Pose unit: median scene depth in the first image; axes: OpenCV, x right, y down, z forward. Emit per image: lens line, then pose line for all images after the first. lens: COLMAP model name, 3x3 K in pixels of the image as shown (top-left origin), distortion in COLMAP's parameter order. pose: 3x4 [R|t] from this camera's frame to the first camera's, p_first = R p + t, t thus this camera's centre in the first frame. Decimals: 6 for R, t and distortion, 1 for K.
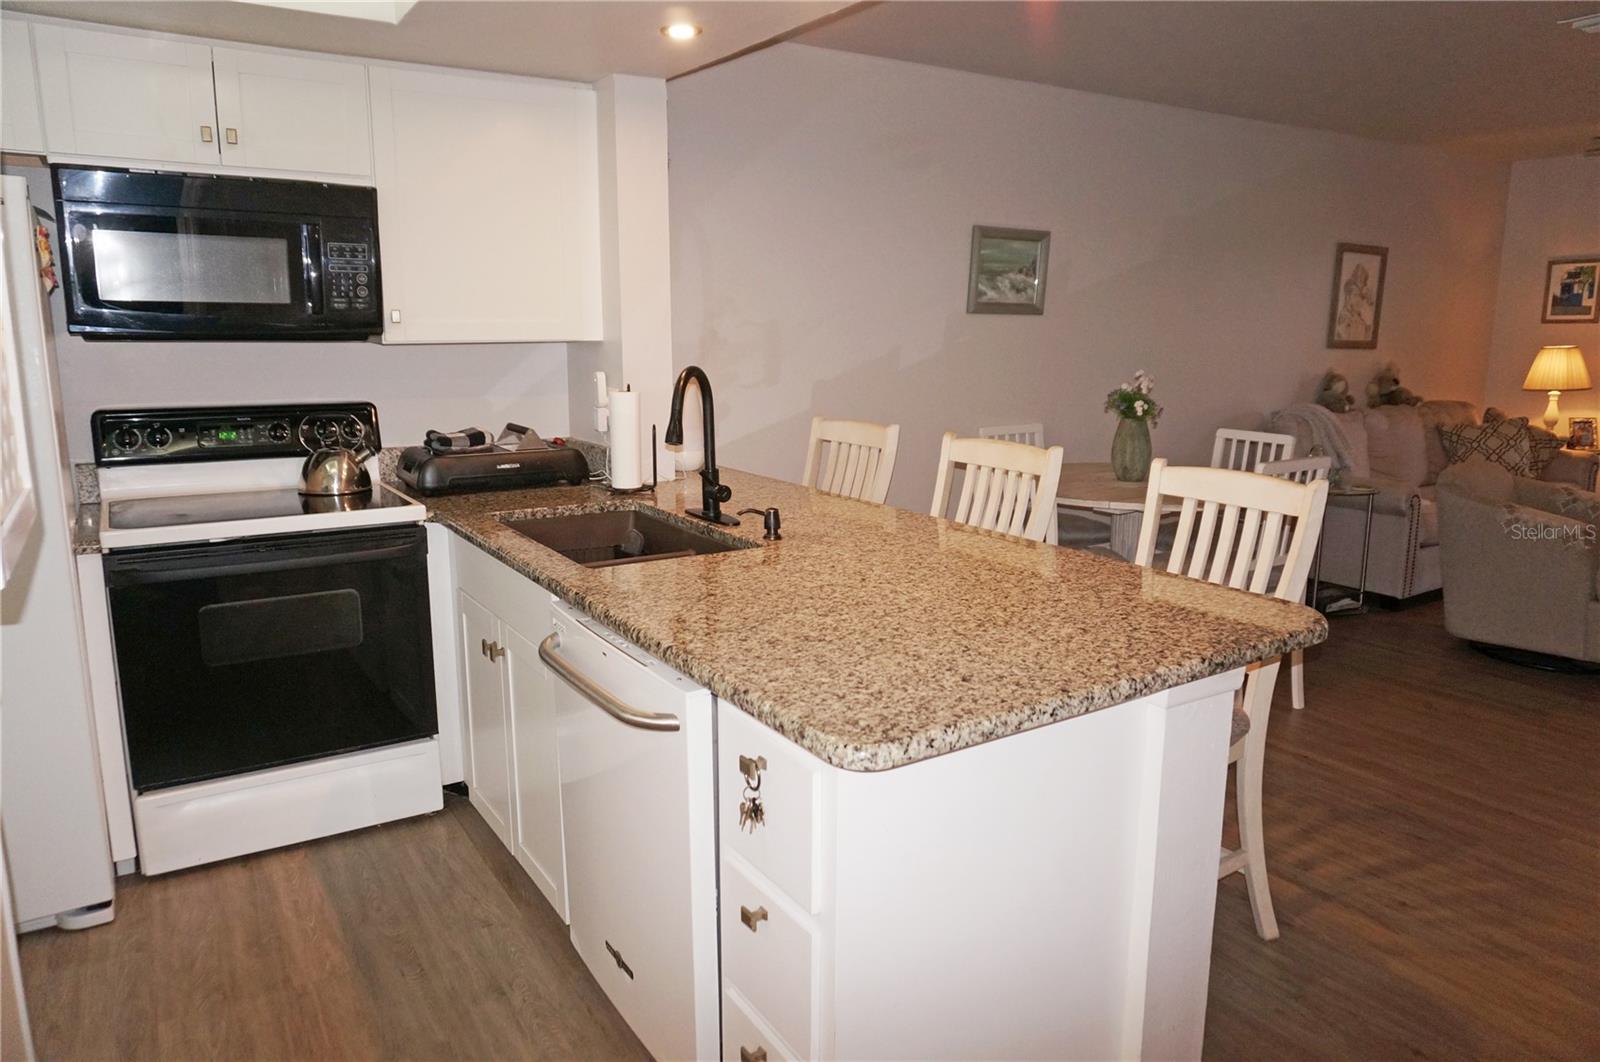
lens RADIAL K [[1074.7, 0, 806.0], [0, 1074.7, 503.0], [0, 0, 1]] dist [-0.026375, 0.018430]
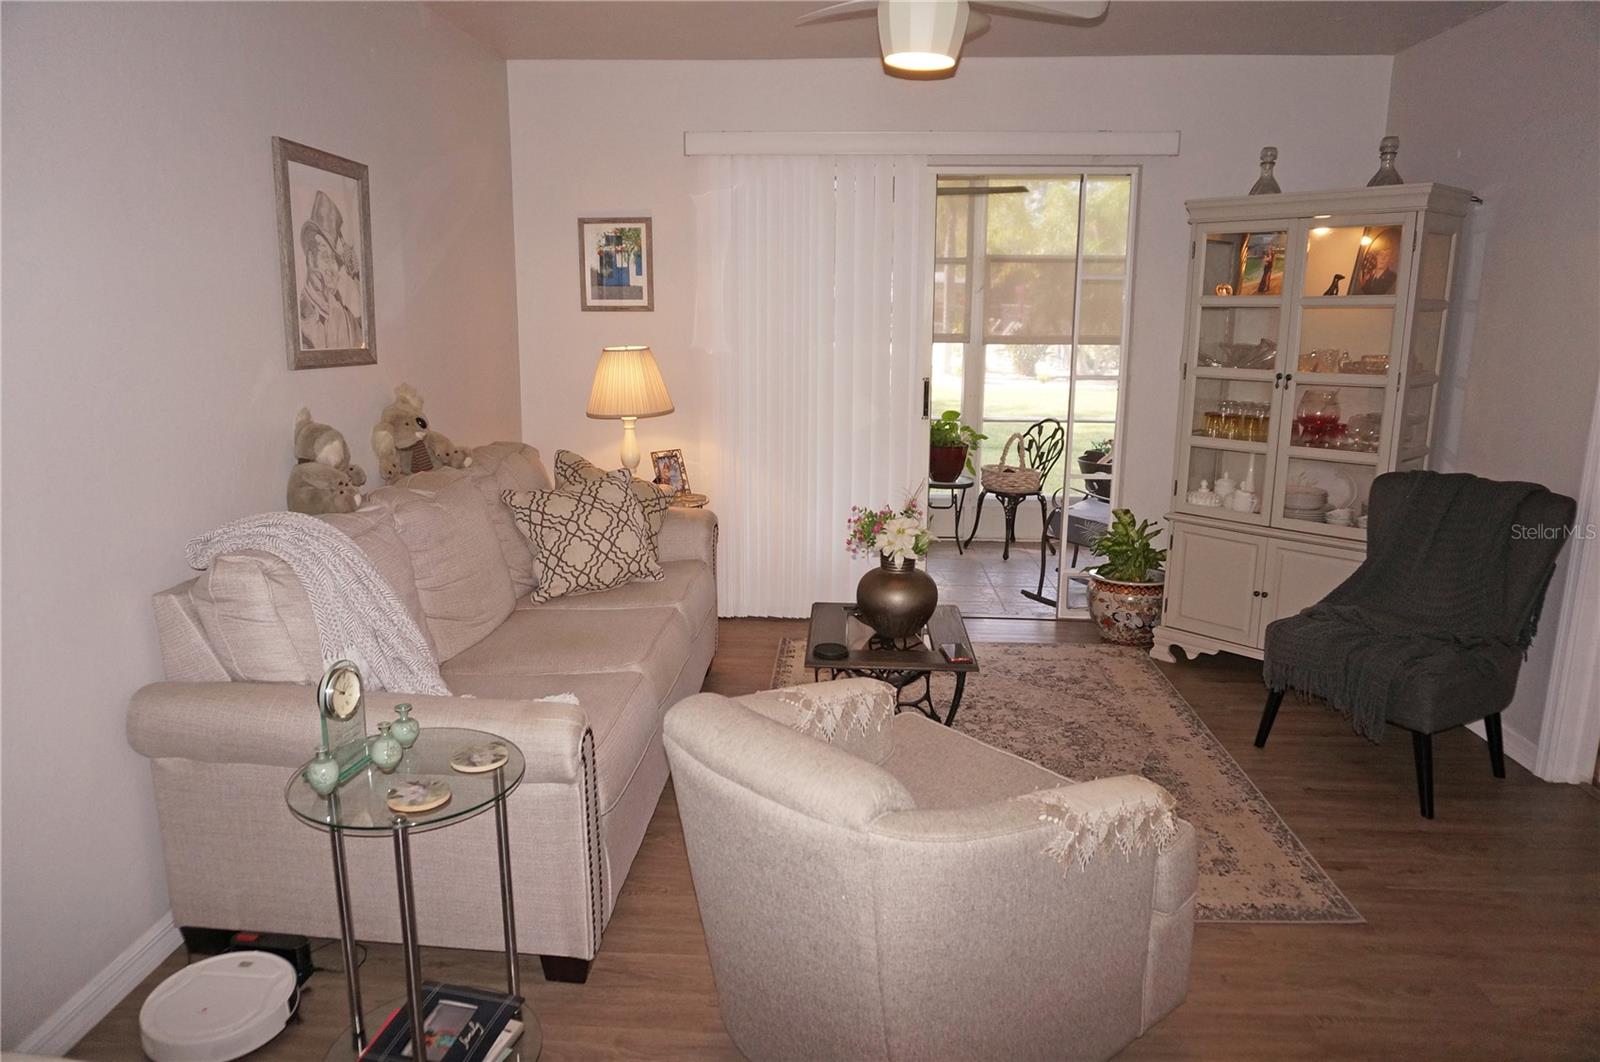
lens RADIAL K [[1074.7, 0, 806.4], [0, 1074.7, 541.1], [0, 0, 1]] dist [-0.026375, 0.018430]
pose [[0.596686, -0.167628, 0.784771, 0.236738], [0.127142, 0.985335, 0.113799, -0.092183], [-0.792339, 0.031875, 0.609248, 0.523021]]
